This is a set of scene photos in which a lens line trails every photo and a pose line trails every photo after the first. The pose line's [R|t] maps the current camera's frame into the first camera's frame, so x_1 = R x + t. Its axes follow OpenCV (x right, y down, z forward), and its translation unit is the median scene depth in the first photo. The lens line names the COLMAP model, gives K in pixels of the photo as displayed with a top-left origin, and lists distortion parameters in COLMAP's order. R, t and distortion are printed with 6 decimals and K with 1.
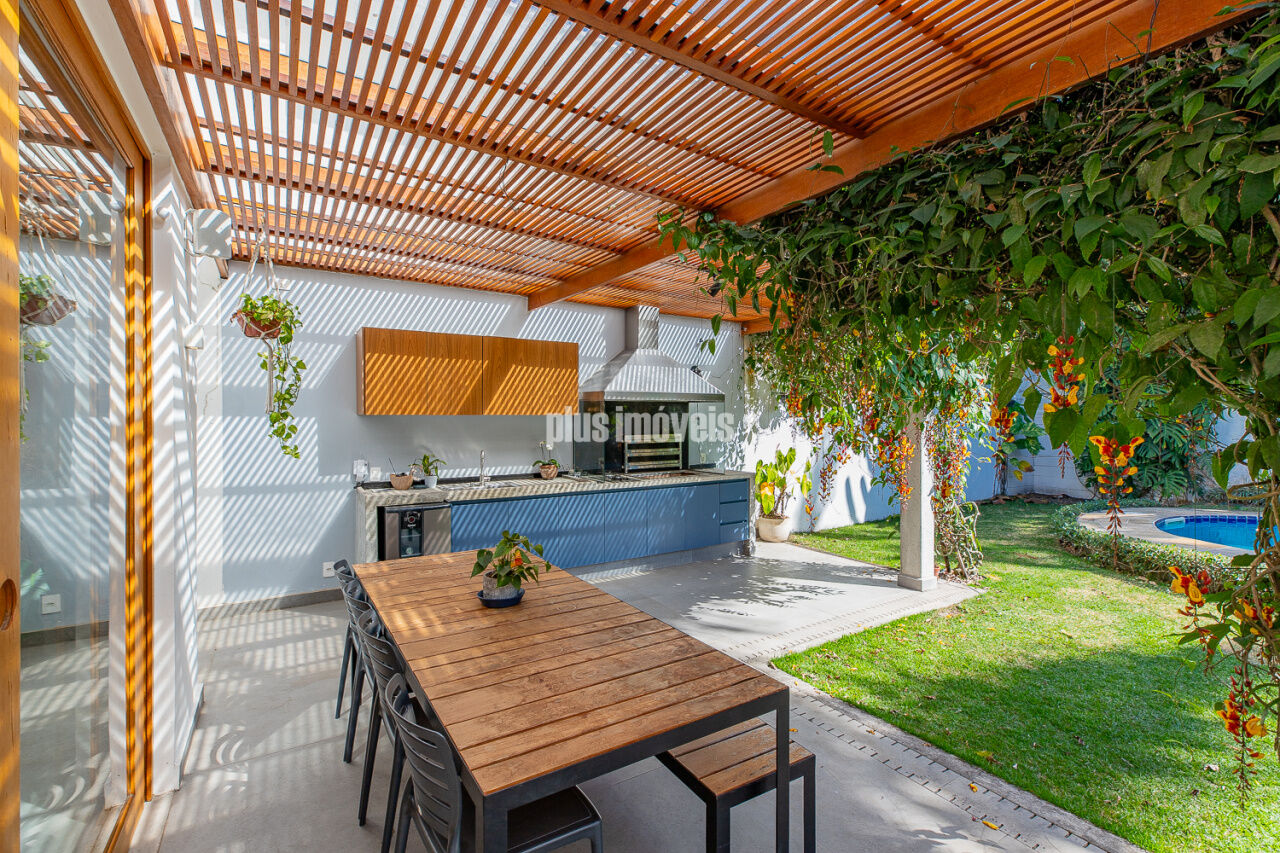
lens RADIAL K [[578.2, 0, 647.9], [0, 578.2, 419.6], [0, 0, 1]] dist [0.006582, -0.002008]
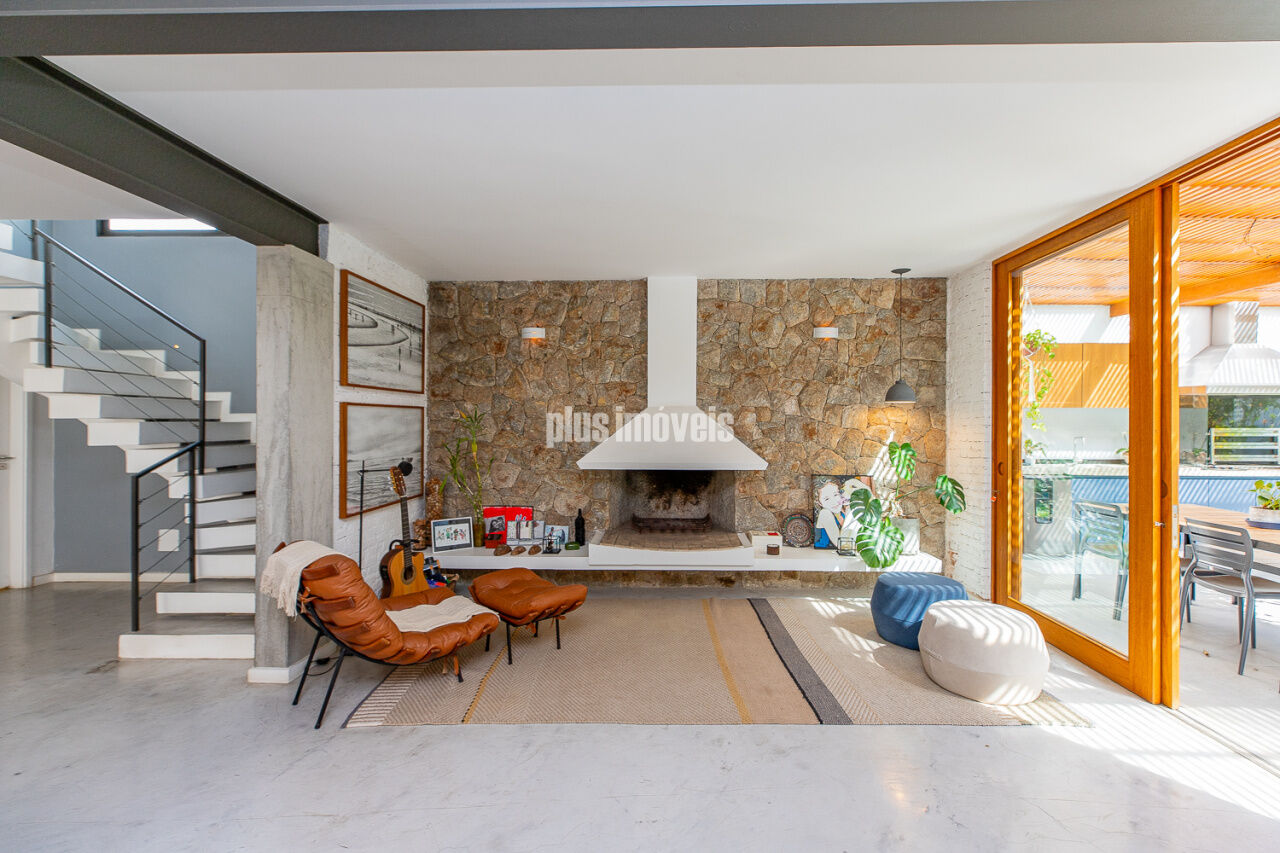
lens RADIAL K [[578.2, 0, 651.7], [0, 578.2, 420.4], [0, 0, 1]] dist [0.006582, -0.002008]
pose [[0.824228, 0.003636, -0.566246, -0.332441], [-0.006064, 0.999979, -0.002406, 0.026681], [0.566225, 0.005417, 0.824233, -0.505084]]
